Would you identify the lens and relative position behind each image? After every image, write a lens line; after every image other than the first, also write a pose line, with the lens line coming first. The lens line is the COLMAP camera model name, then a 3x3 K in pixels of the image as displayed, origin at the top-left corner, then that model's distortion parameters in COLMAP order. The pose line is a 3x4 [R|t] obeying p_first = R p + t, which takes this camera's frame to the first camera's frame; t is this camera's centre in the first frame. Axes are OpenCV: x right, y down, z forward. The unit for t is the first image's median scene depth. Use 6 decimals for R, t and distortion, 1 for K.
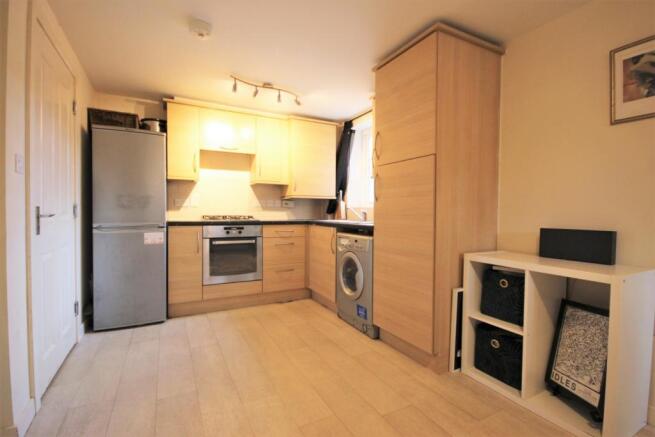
lens RADIAL K [[305.5, 0, 327.5], [0, 305.5, 218.5], [0, 0, 1]] dist [-0.000233, -0.000247]
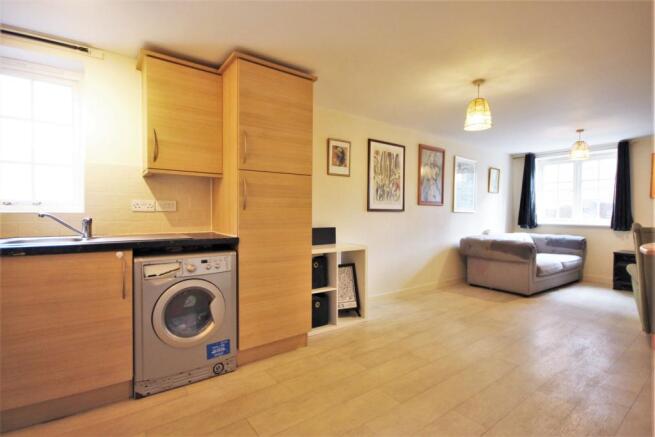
lens RADIAL K [[305.5, 0, 327.5], [0, 305.5, 218.5], [0, 0, 1]] dist [-0.000233, -0.000247]
pose [[-0.128531, -0.031847, 0.991194, -0.731084], [0.012489, 0.999353, 0.033729, -0.057694], [-0.991627, 0.016714, -0.128050, 0.856435]]
